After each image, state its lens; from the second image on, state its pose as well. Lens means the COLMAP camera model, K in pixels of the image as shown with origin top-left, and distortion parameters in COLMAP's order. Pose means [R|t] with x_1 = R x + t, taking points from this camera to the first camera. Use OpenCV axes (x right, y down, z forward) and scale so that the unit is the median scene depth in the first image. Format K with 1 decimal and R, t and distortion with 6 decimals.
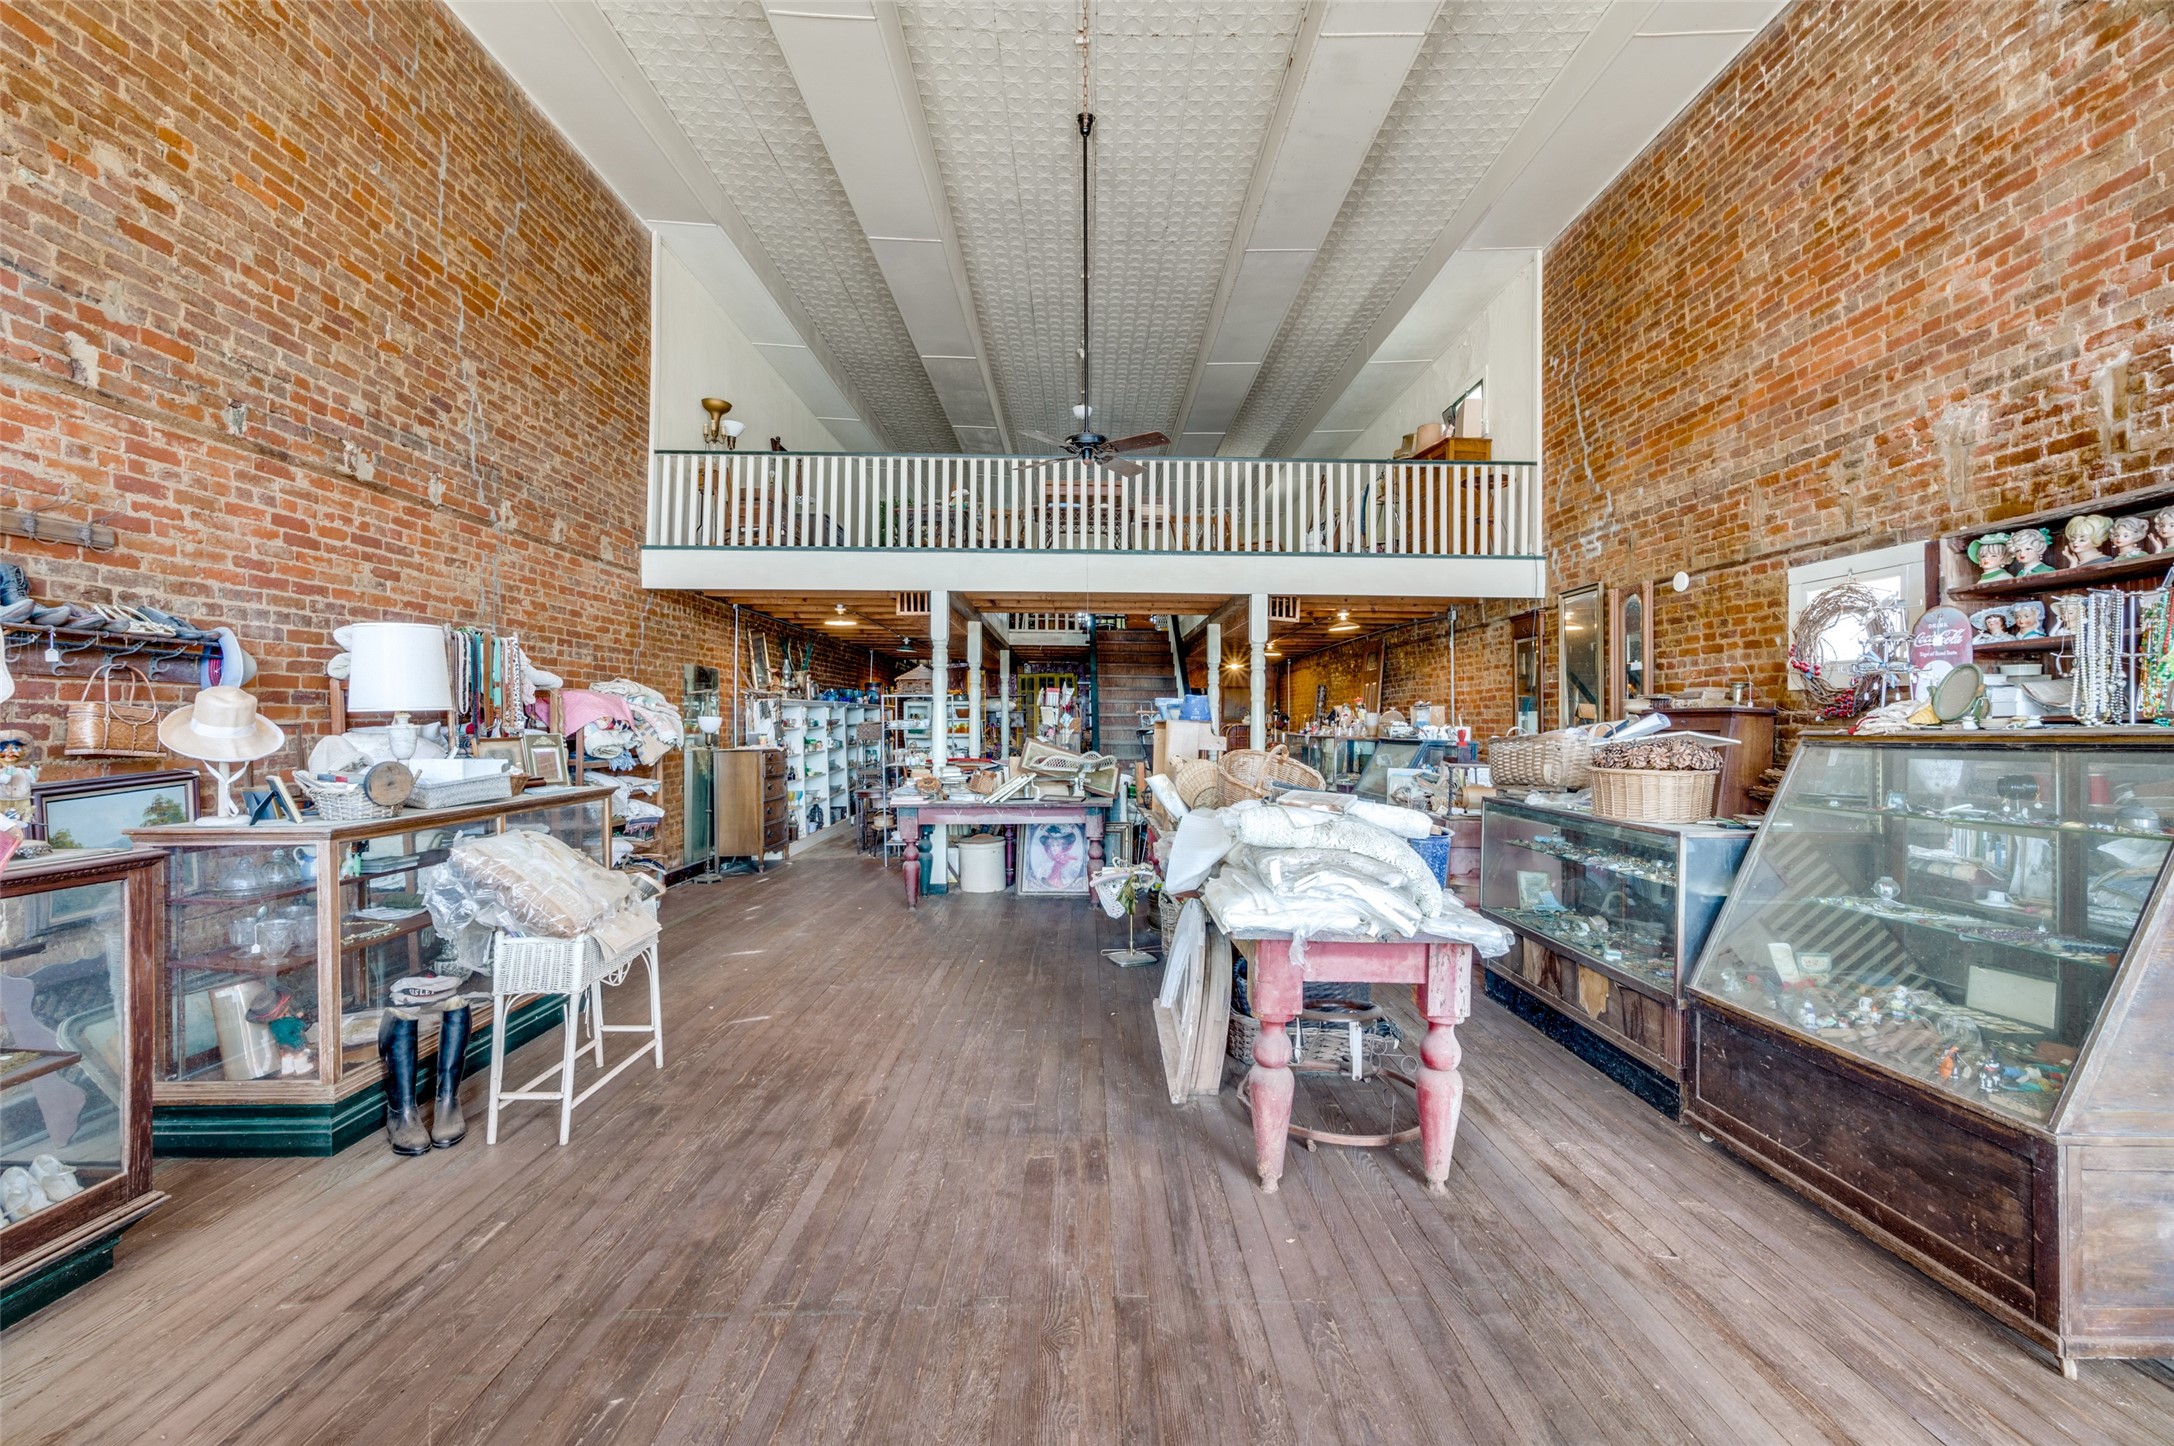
lens RADIAL K [[933.1, 0, 1089.8], [0, 933.1, 719.6], [0, 0, 1]] dist [0.000560, 0.000794]
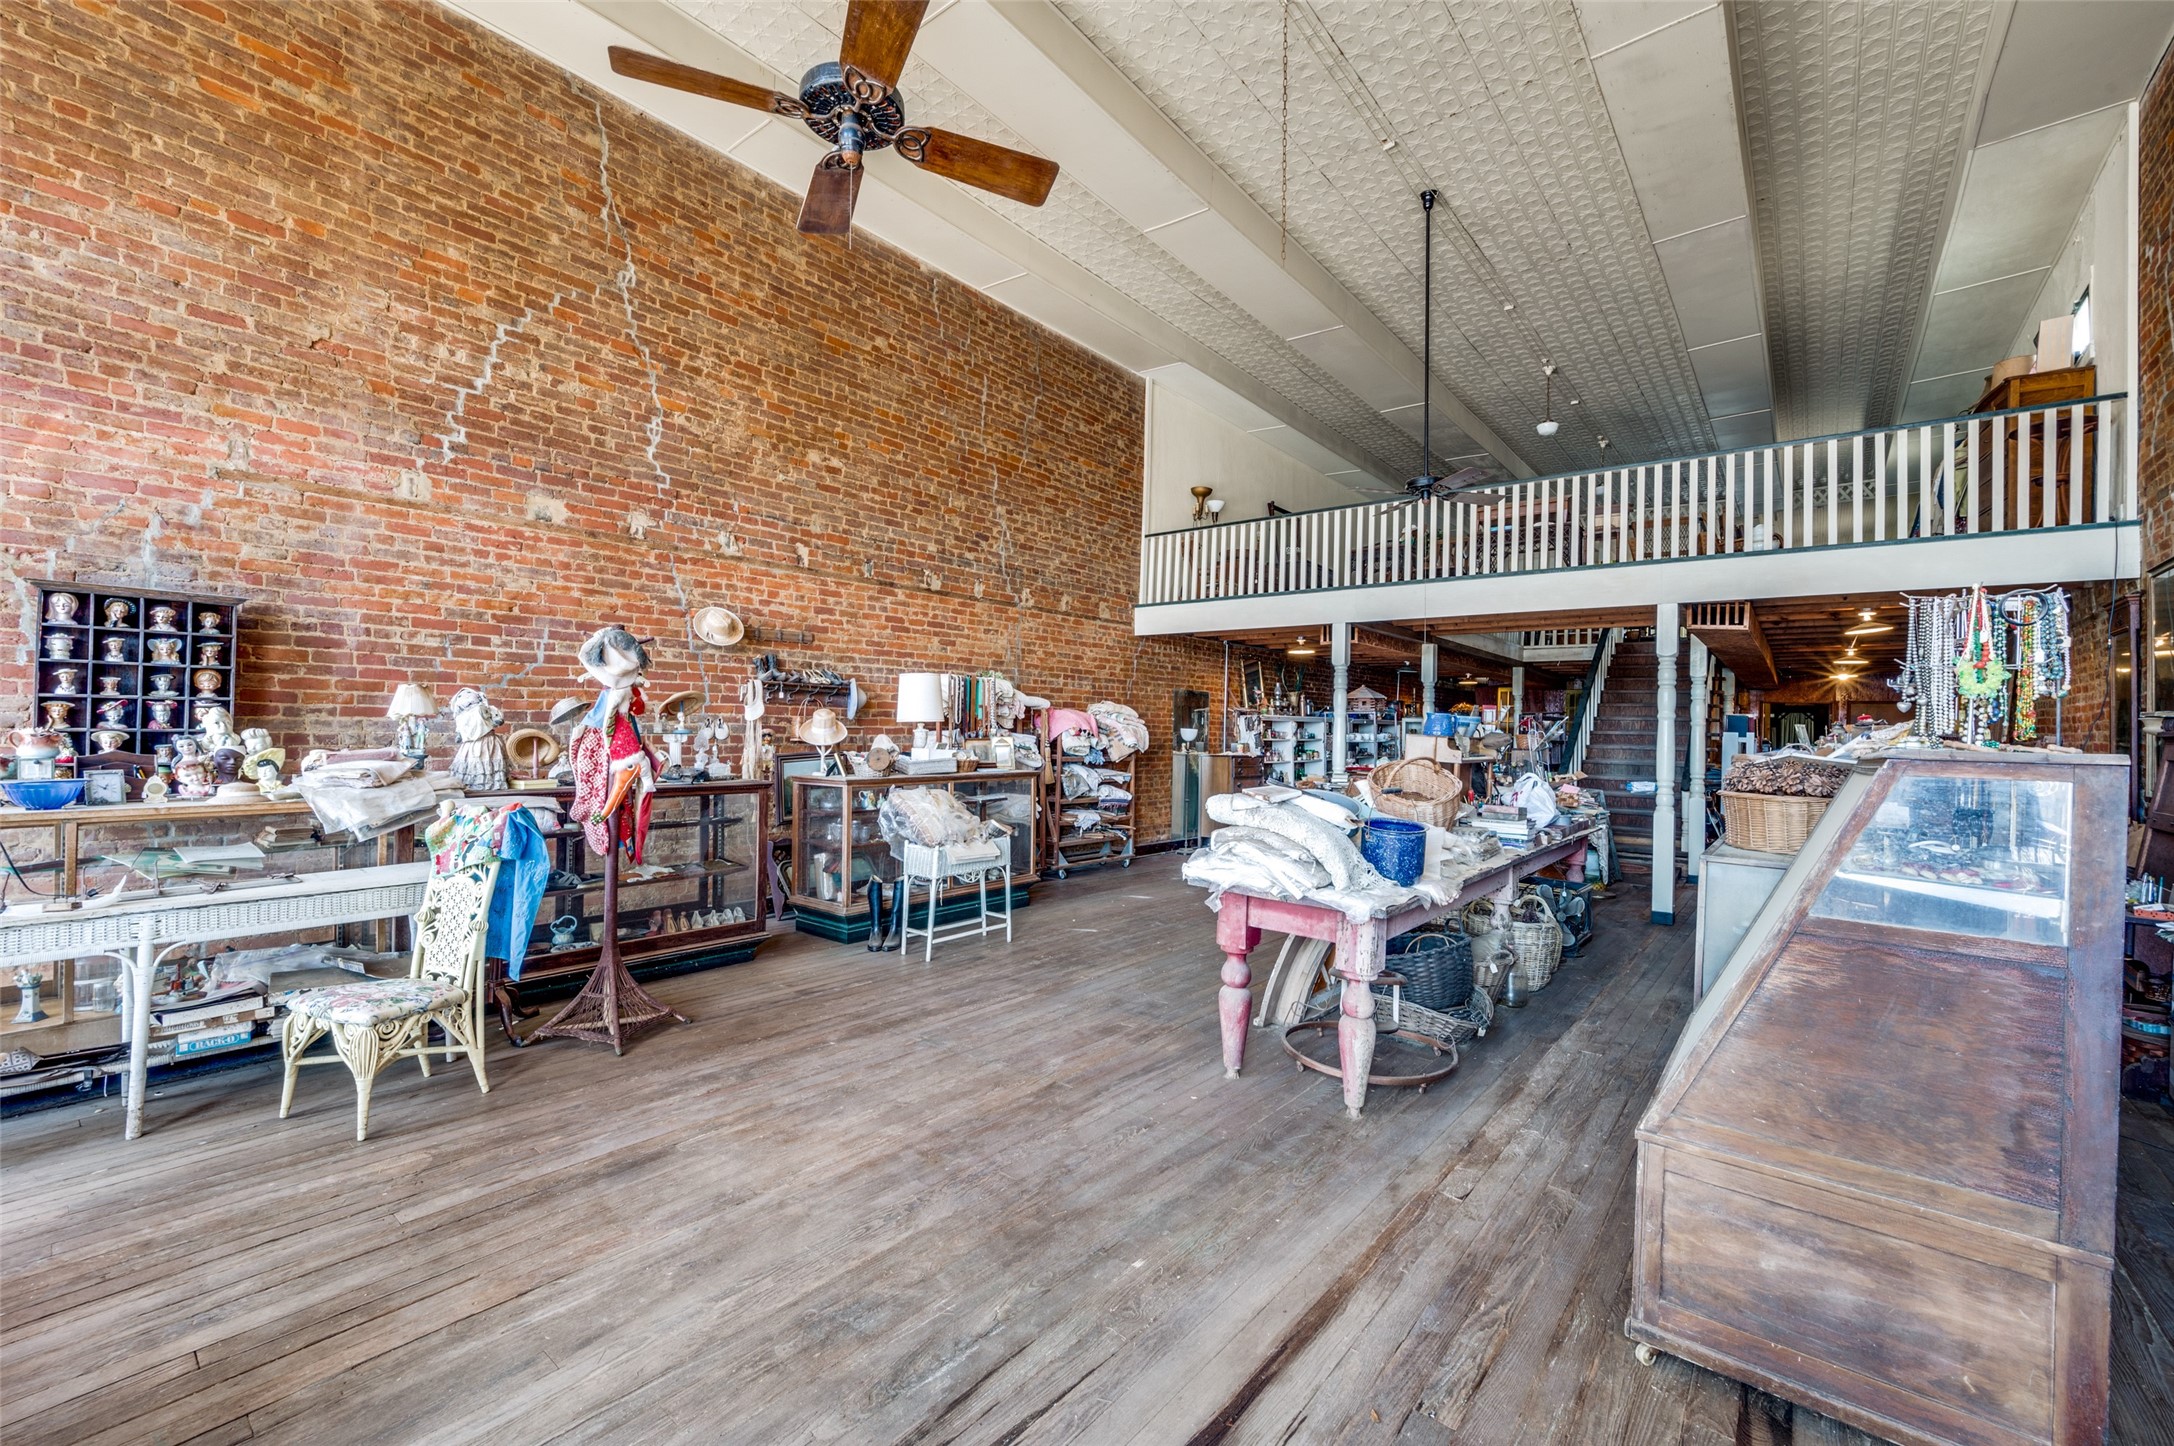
lens RADIAL K [[875.8, 0, 1089.8], [0, 875.8, 724.4], [0, 0, 1]] dist [-0.001648, -0.000511]
pose [[0.766112, 0.008195, -0.642654, 0.458955], [-0.015707, 0.999859, -0.005975, 0.000748], [0.642515, 0.014672, 0.766133, -0.062936]]
